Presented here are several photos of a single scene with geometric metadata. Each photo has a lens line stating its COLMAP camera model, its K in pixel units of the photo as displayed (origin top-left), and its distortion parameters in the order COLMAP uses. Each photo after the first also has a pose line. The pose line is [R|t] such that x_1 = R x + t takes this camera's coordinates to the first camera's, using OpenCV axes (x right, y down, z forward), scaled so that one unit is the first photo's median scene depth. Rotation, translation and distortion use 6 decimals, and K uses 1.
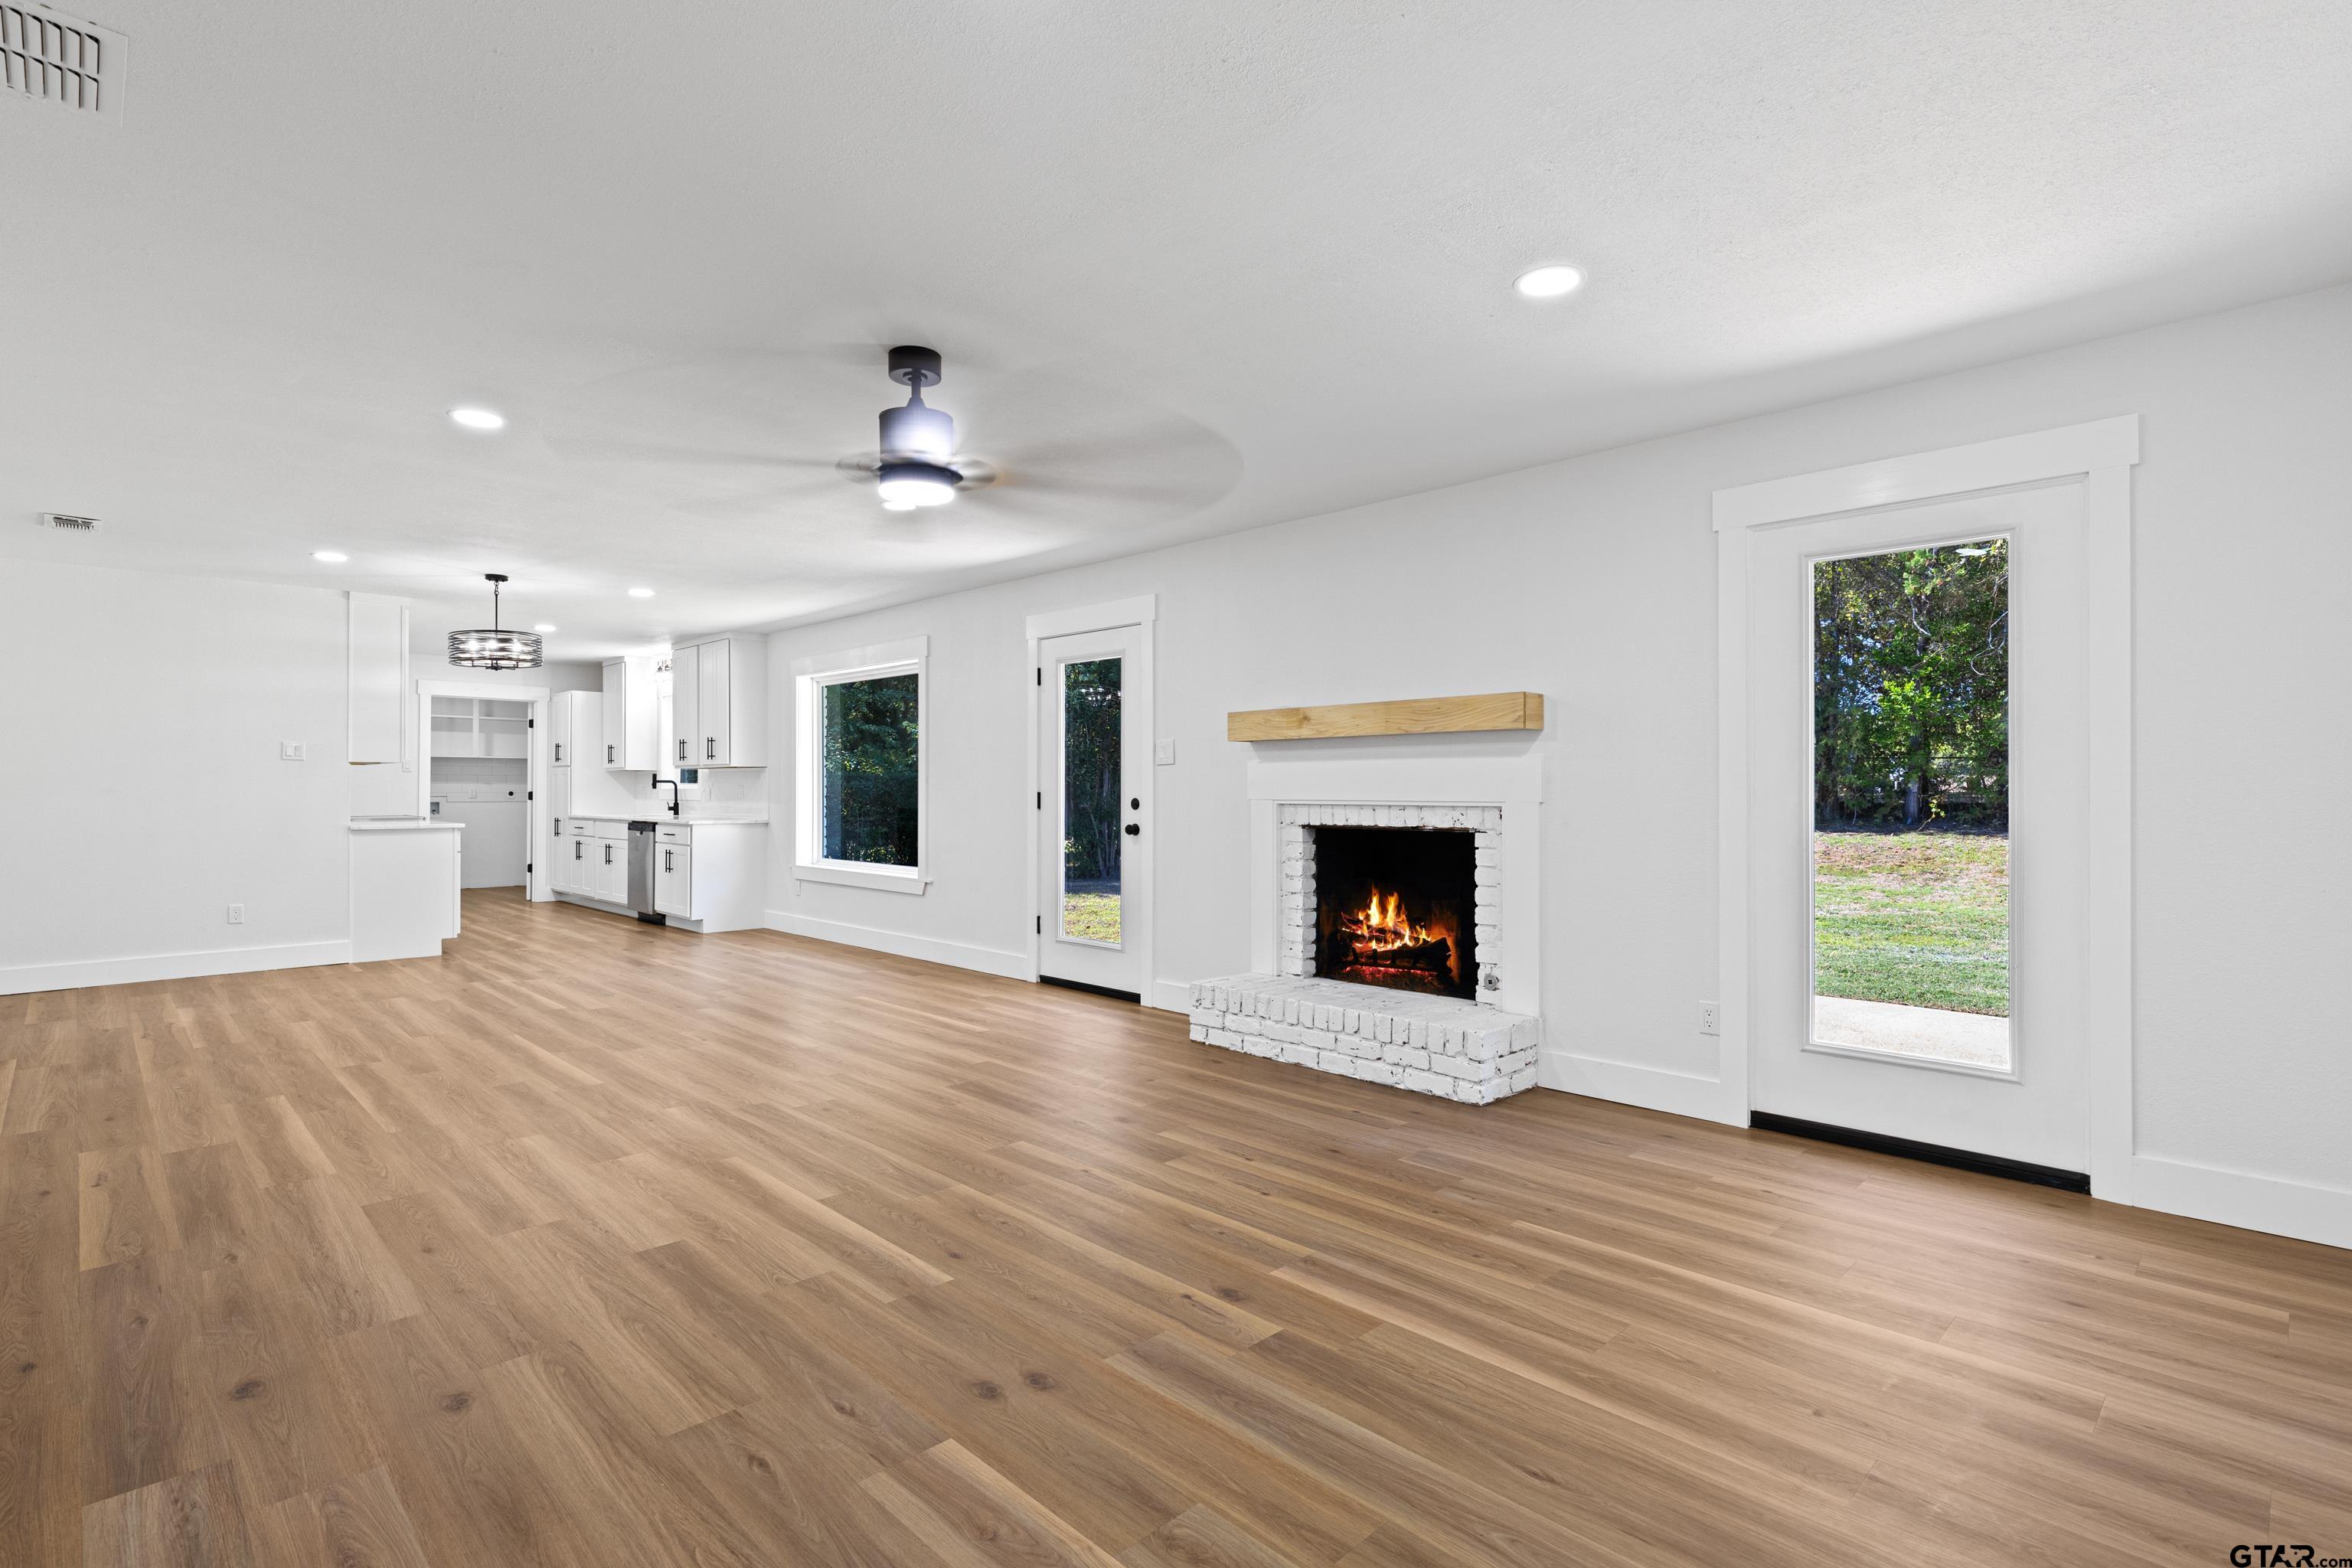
lens RADIAL K [[1117.3, 0, 1172.0], [0, 1117.3, 782.8], [0, 0, 1]] dist [0.000419, 0.000084]
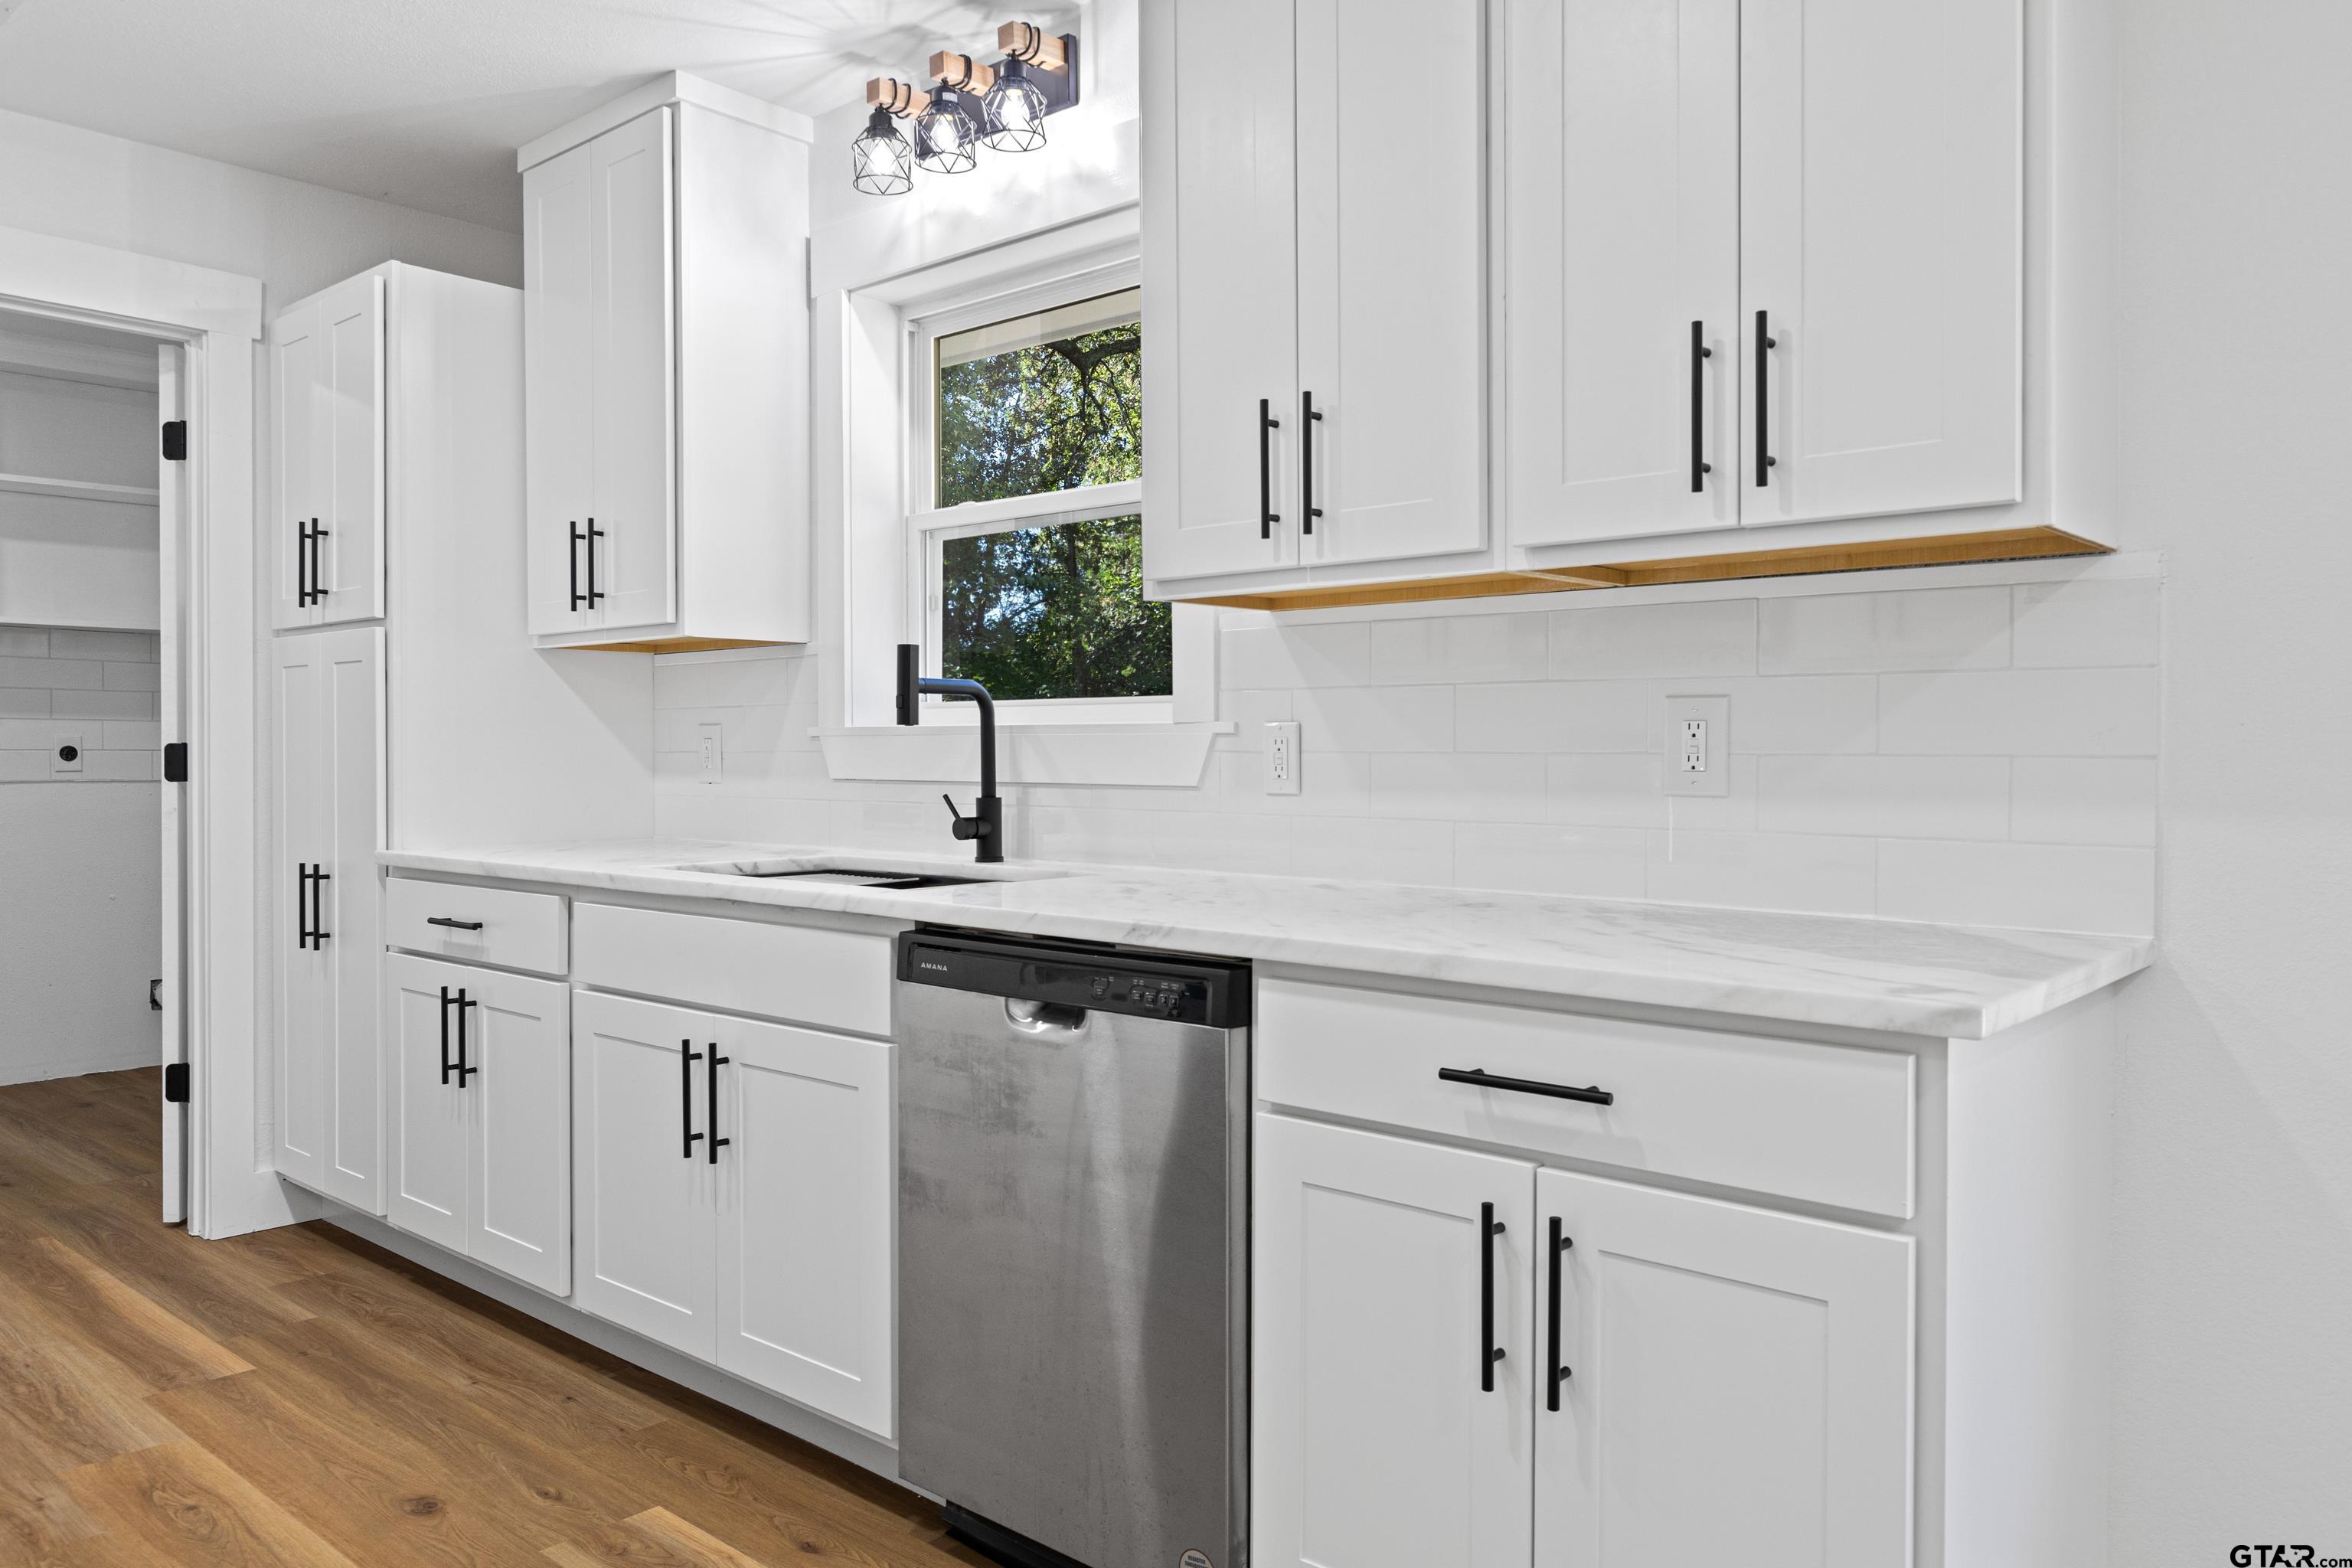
lens RADIAL K [[1590.1, 0, 1168.3], [0, 1590.1, 771.4], [0, 0, 1]] dist [-0.001005, -0.003417]
pose [[0.995406, -0.000720, 0.095741, -1.032946], [-0.001077, 0.999824, 0.018710, 0.018090], [-0.095738, -0.018727, 0.995230, 1.688204]]
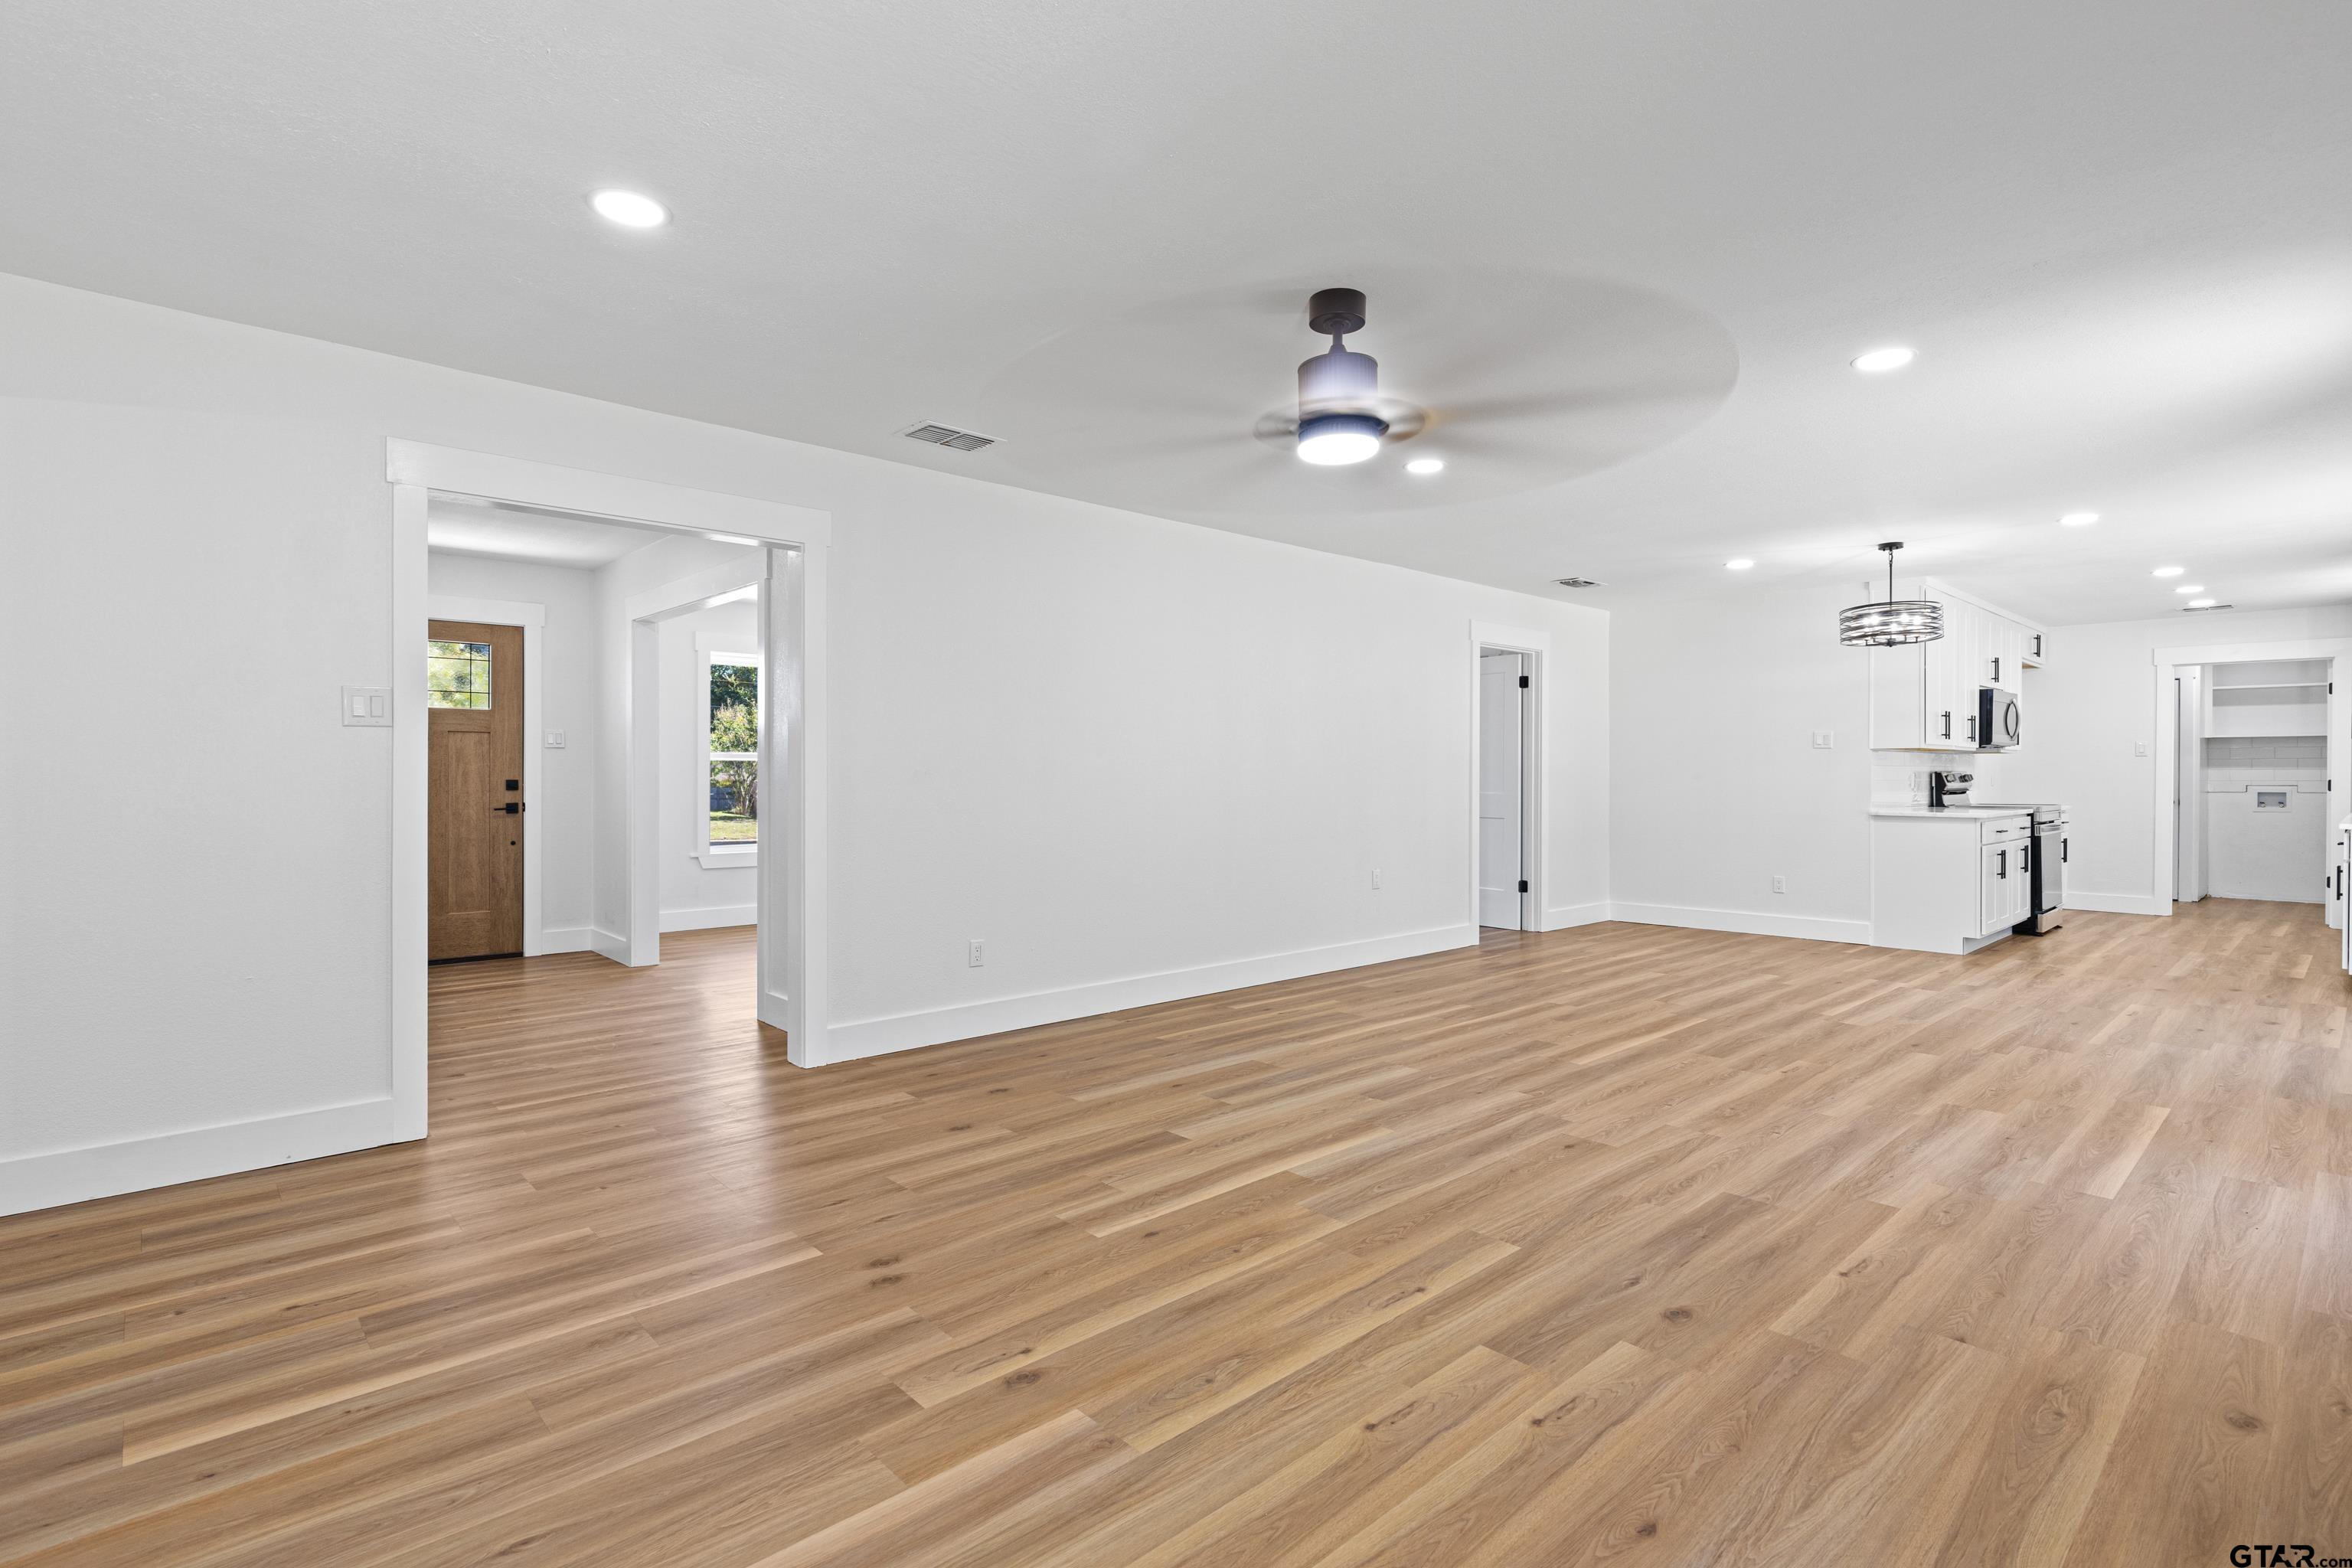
lens RADIAL K [[1117.3, 0, 1172.0], [0, 1117.3, 782.8], [0, 0, 1]] dist [0.000419, 0.000084]
pose [[-0.028168, 0.008735, -0.999565, 0.491624], [0.002224, 0.999960, 0.008676, 0.003998], [0.999601, -0.001979, -0.028187, 0.635392]]
